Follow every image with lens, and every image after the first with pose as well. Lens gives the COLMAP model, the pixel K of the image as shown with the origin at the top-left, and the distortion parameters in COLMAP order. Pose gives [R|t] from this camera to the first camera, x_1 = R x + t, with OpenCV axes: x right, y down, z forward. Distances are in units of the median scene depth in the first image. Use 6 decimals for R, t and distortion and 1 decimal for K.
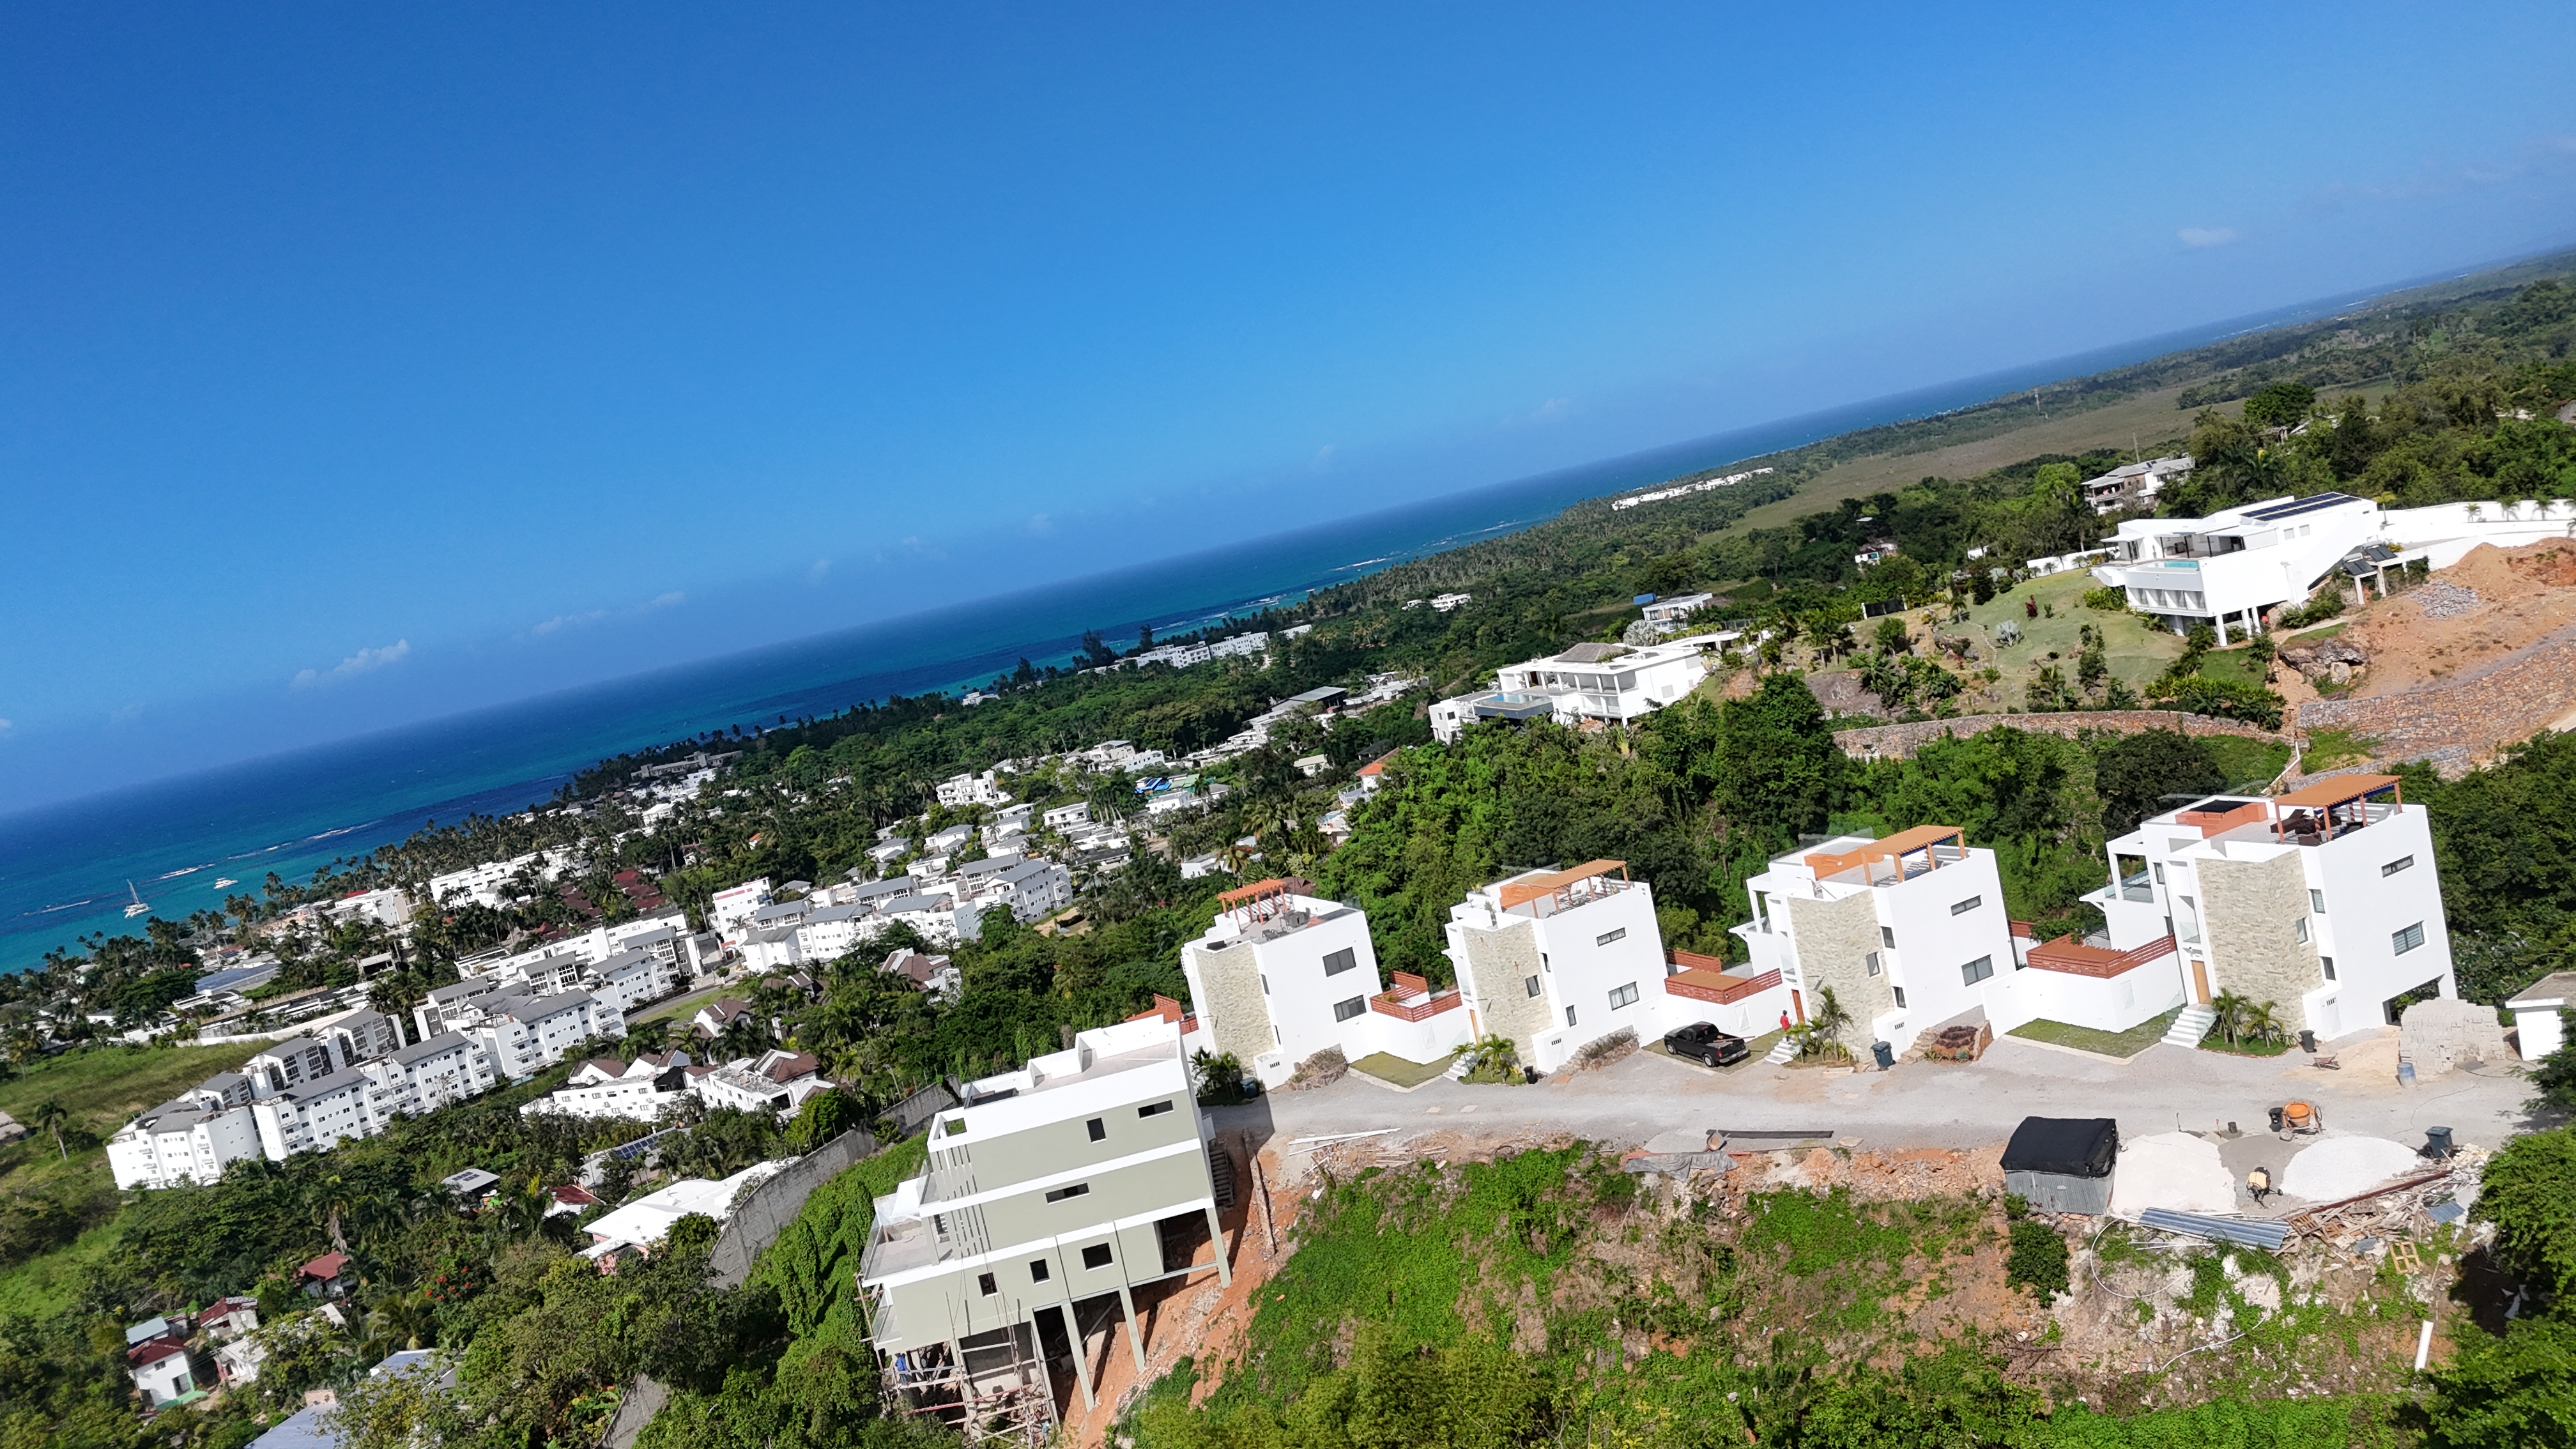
lens RADIAL K [[1890.3, 0, 1288.9], [0, 1890.3, 713.4], [0, 0, 1]] dist [0.088754, -0.096136]
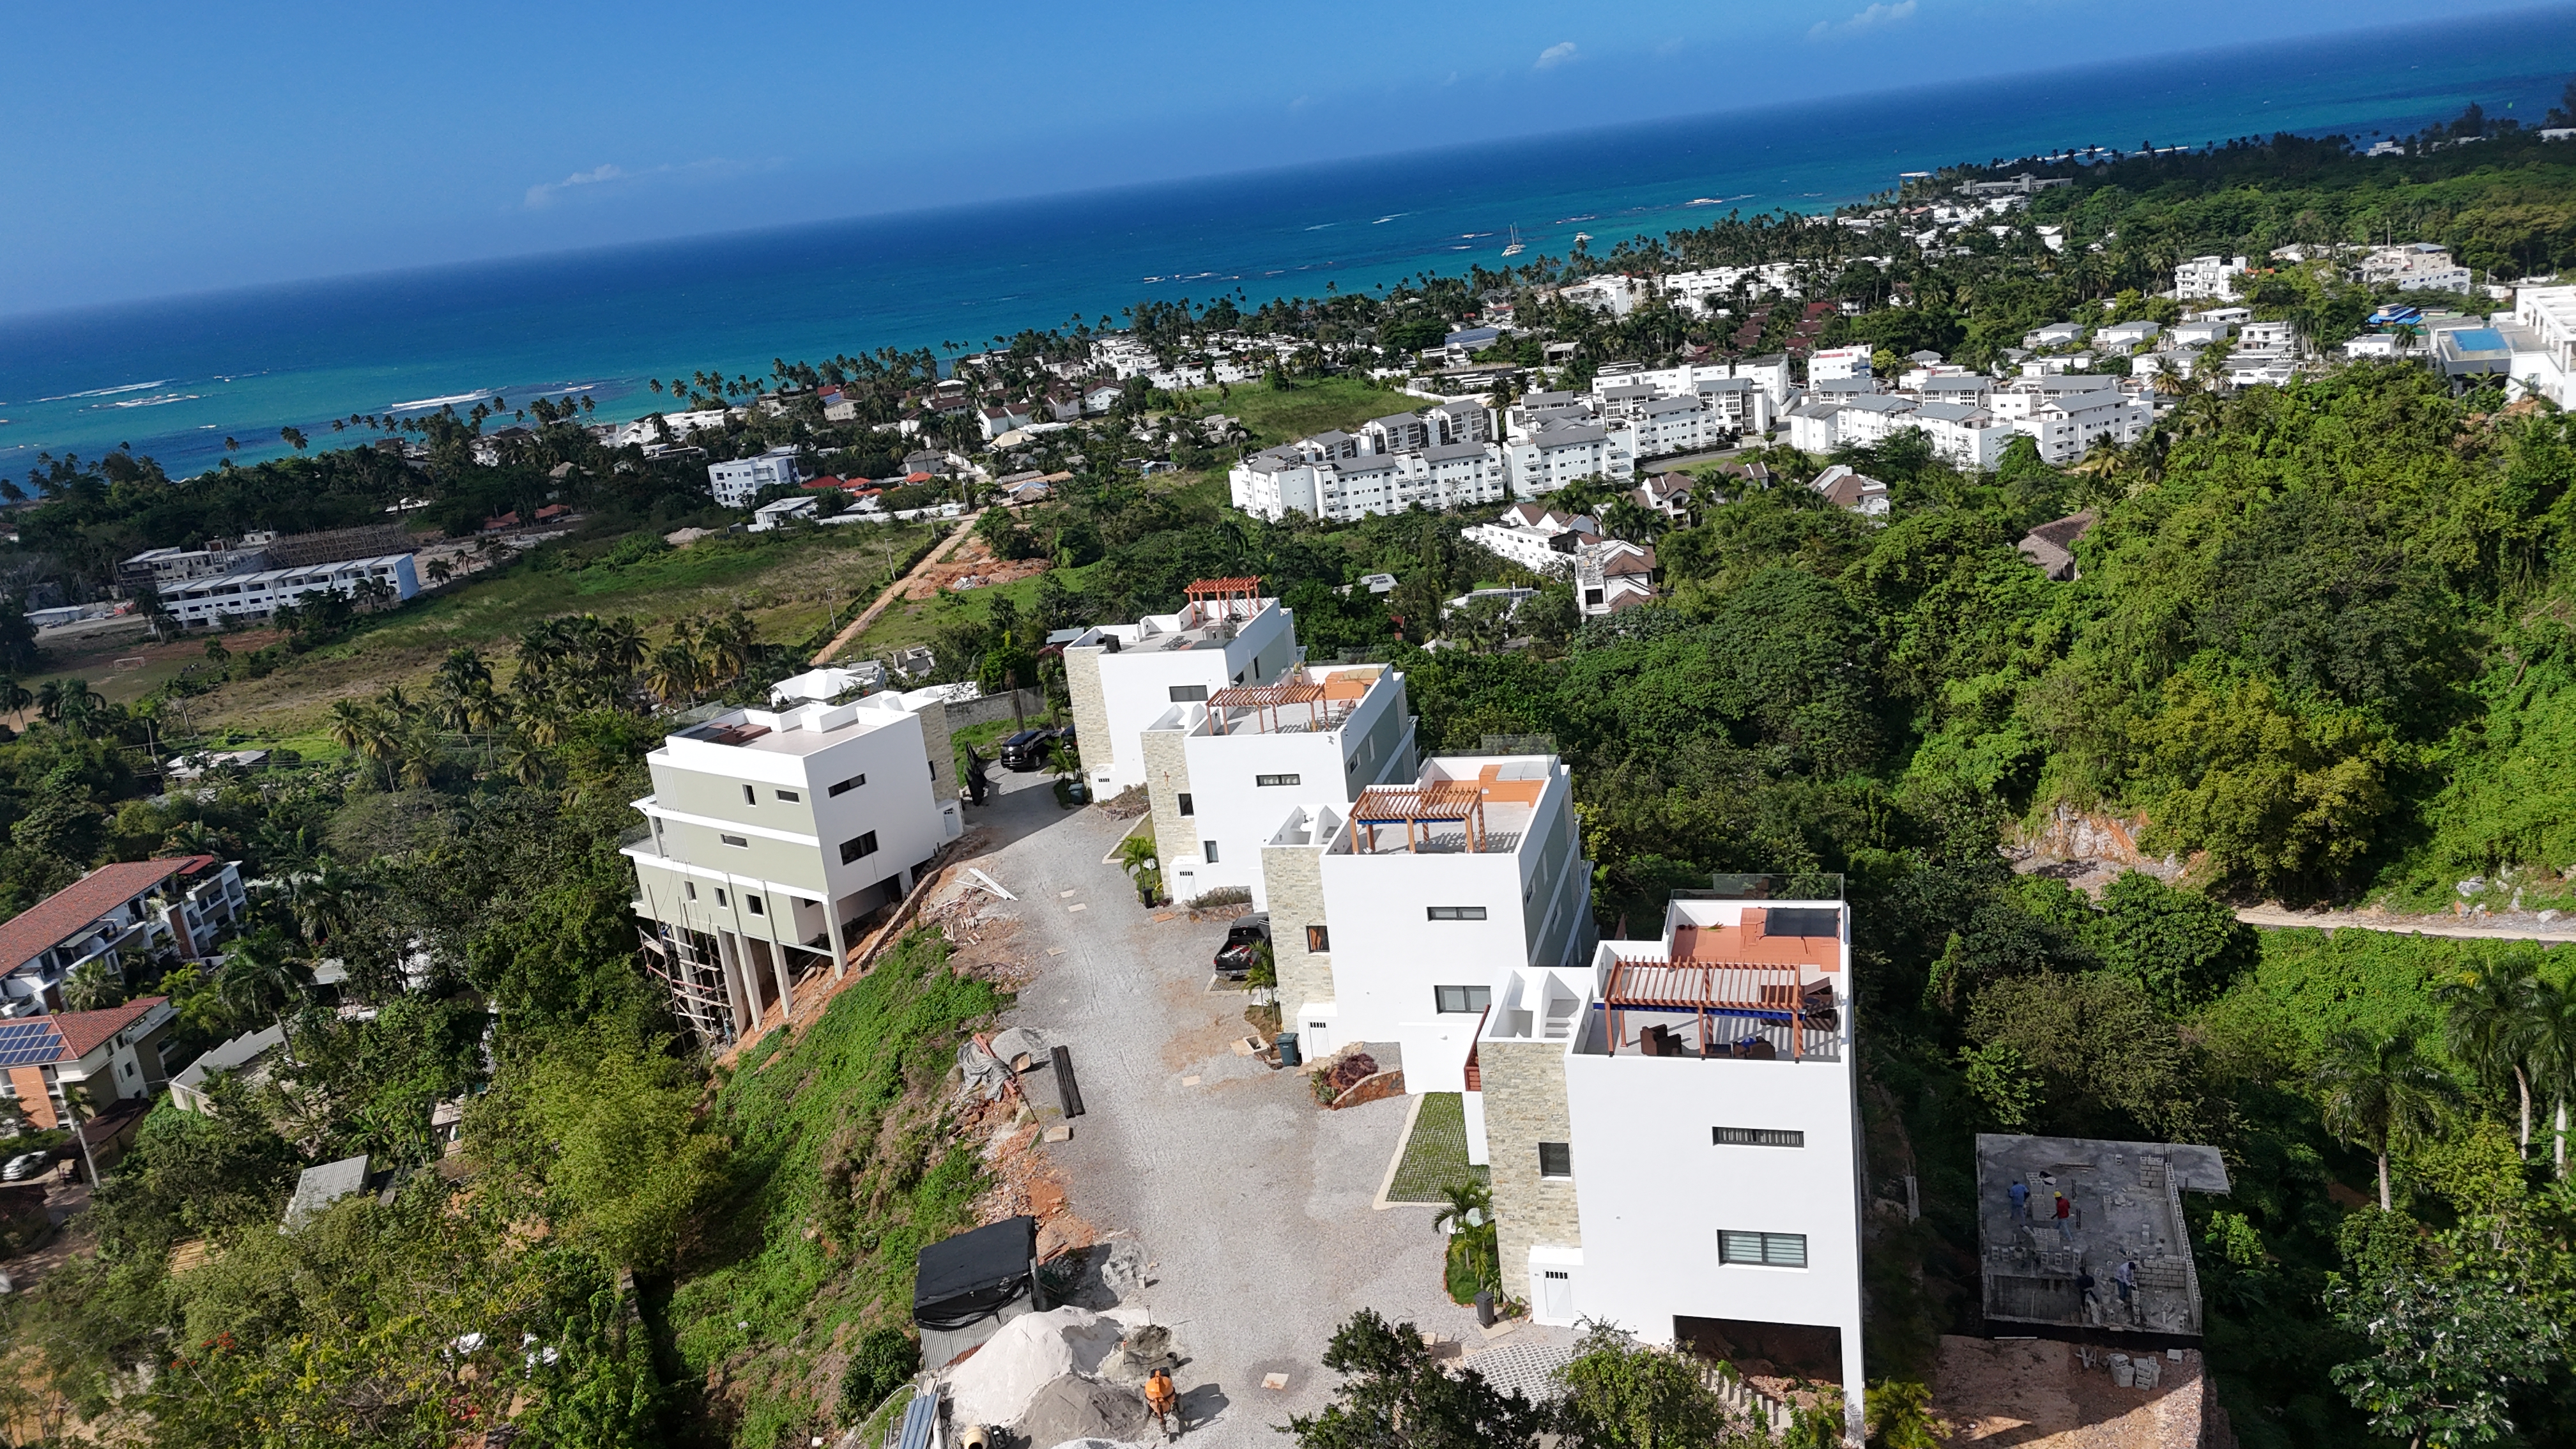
lens RADIAL K [[1884.9, 0, 1284.4], [0, 1884.9, 721.7], [0, 0, 1]] dist [0.098951, -0.114350]
pose [[0.742621, 0.313167, -0.591980, 0.305087], [-0.113532, 0.930007, 0.349566, -0.089305], [0.660018, -0.192387, 0.726198, 0.199688]]
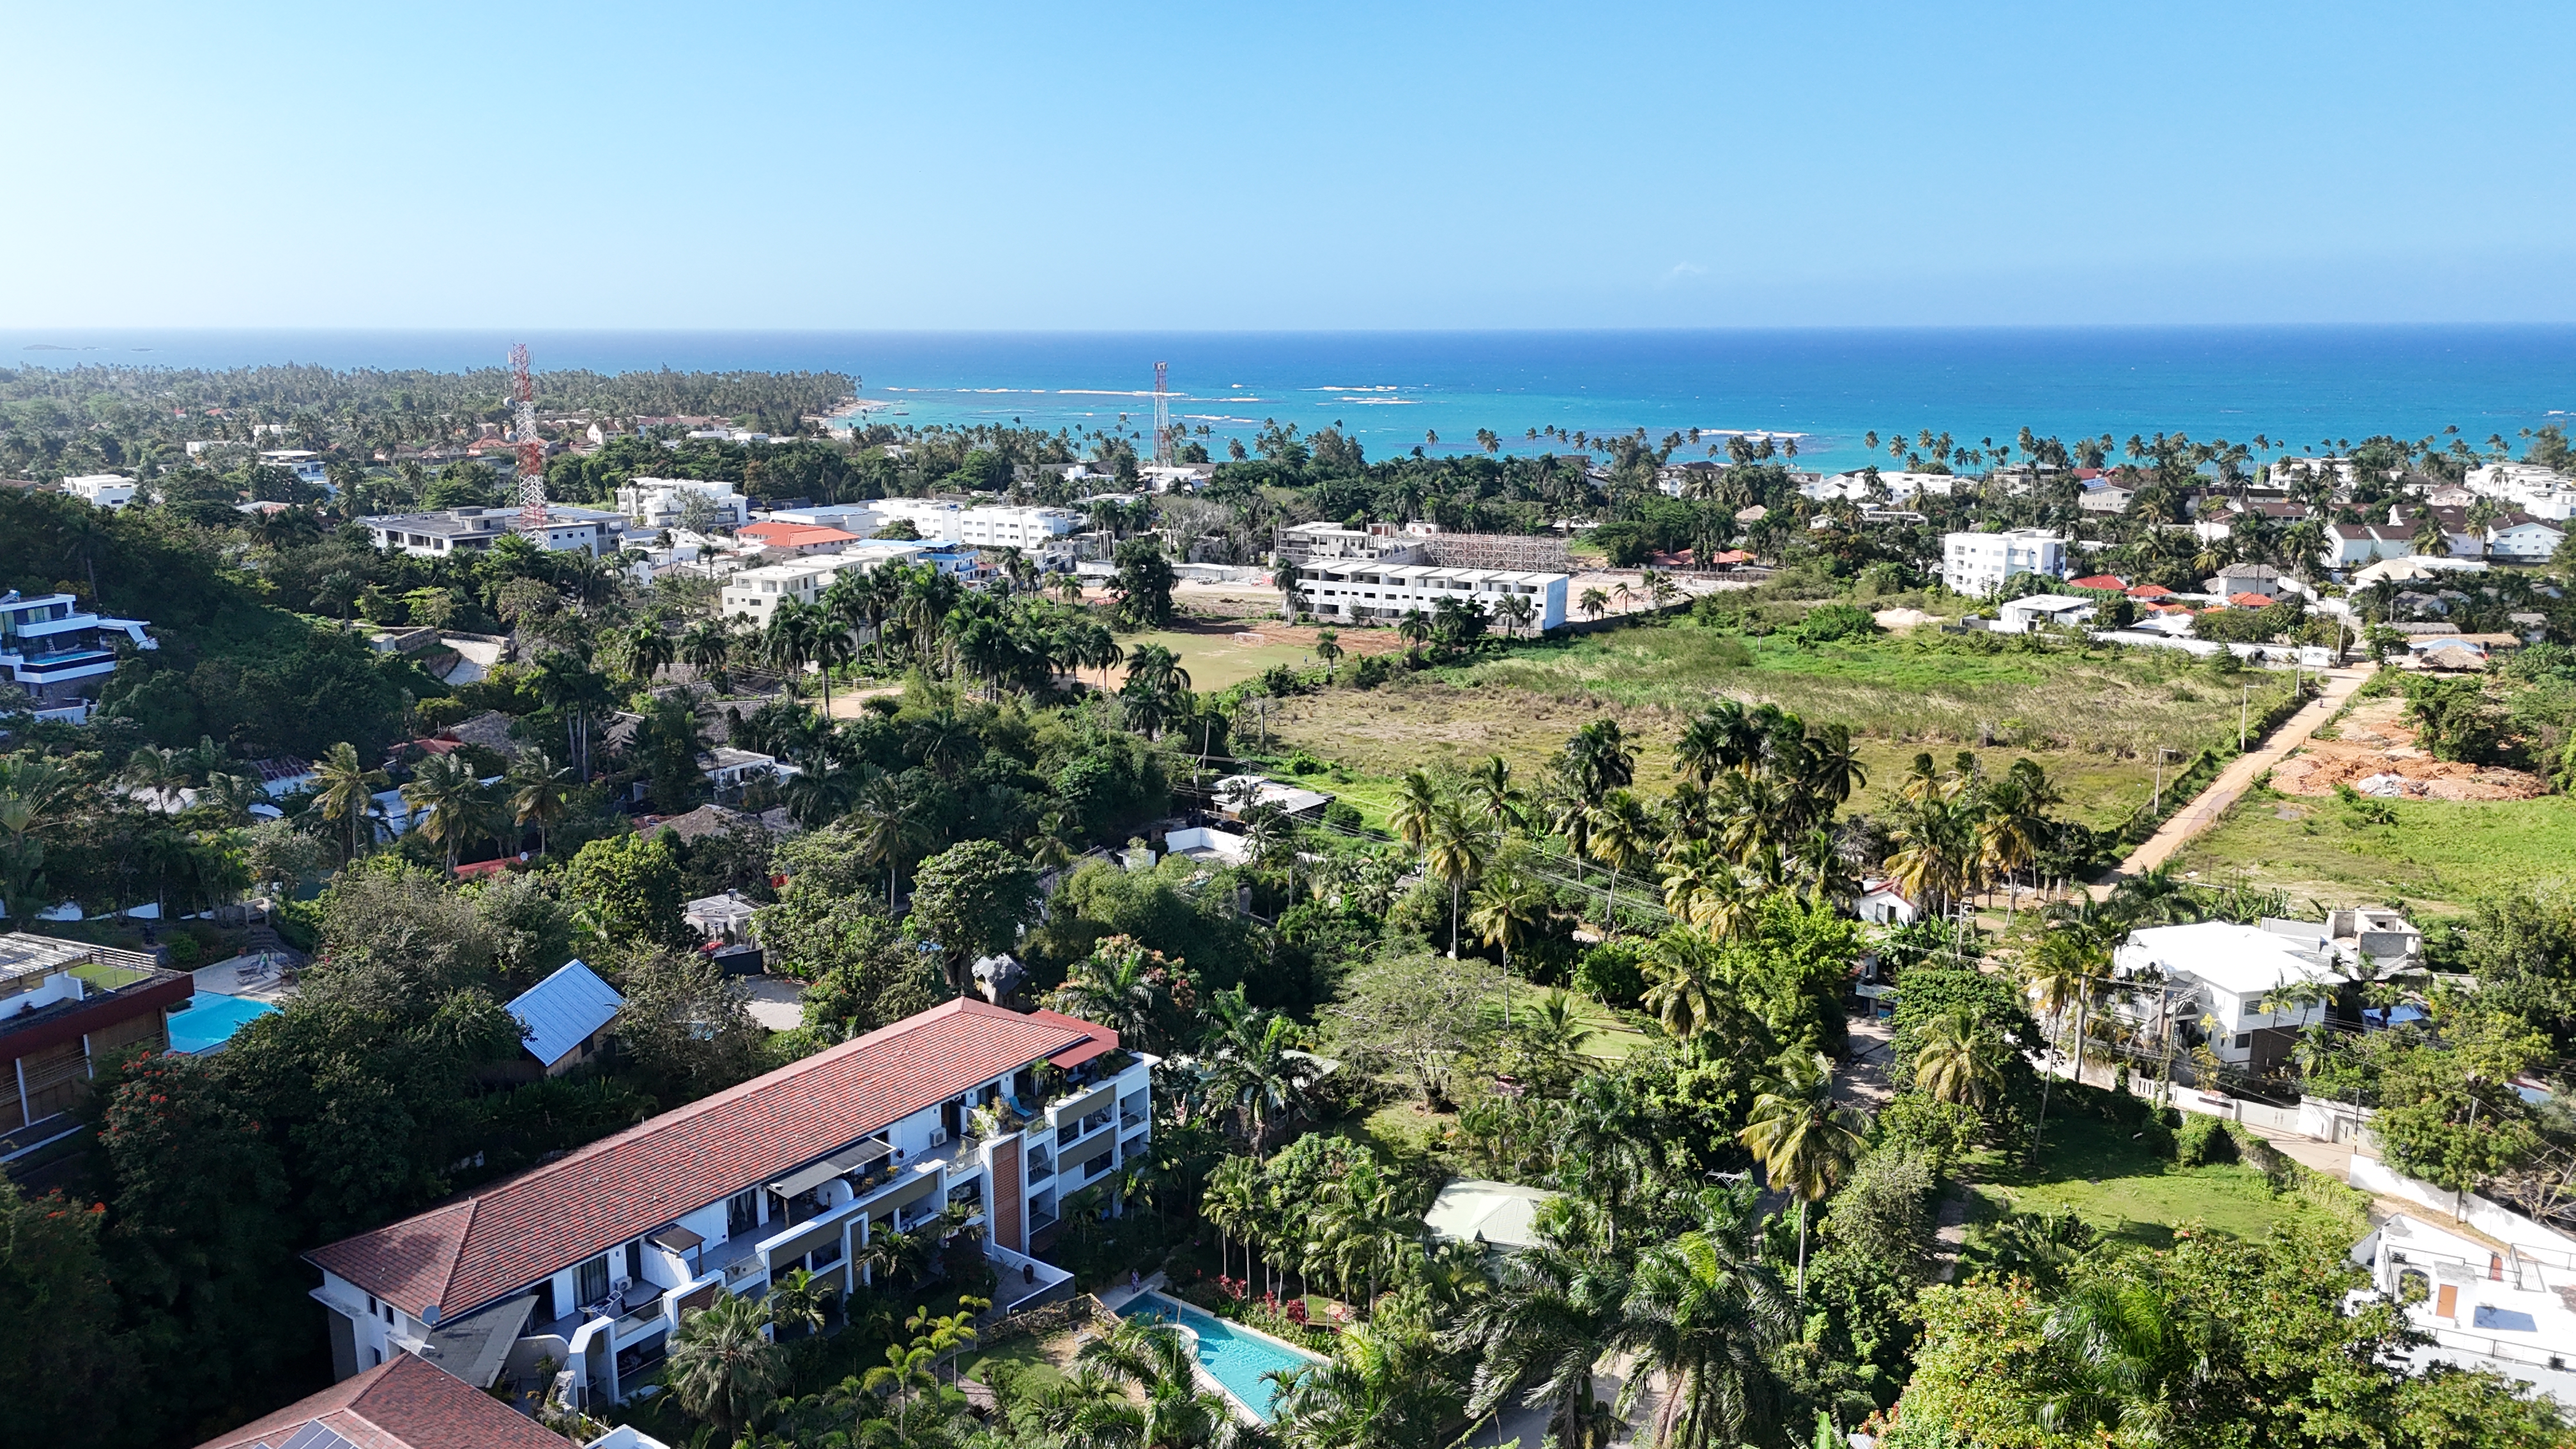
lens RADIAL K [[1889.4, 0, 1287.8], [0, 1889.4, 721.7], [0, 0, 1]] dist [0.089687, -0.096872]
pose [[0.230970, 0.407087, -0.883704, -0.239538], [-0.147845, 0.912400, 0.381665, 0.100335], [0.961662, 0.042498, 0.270923, 0.444305]]
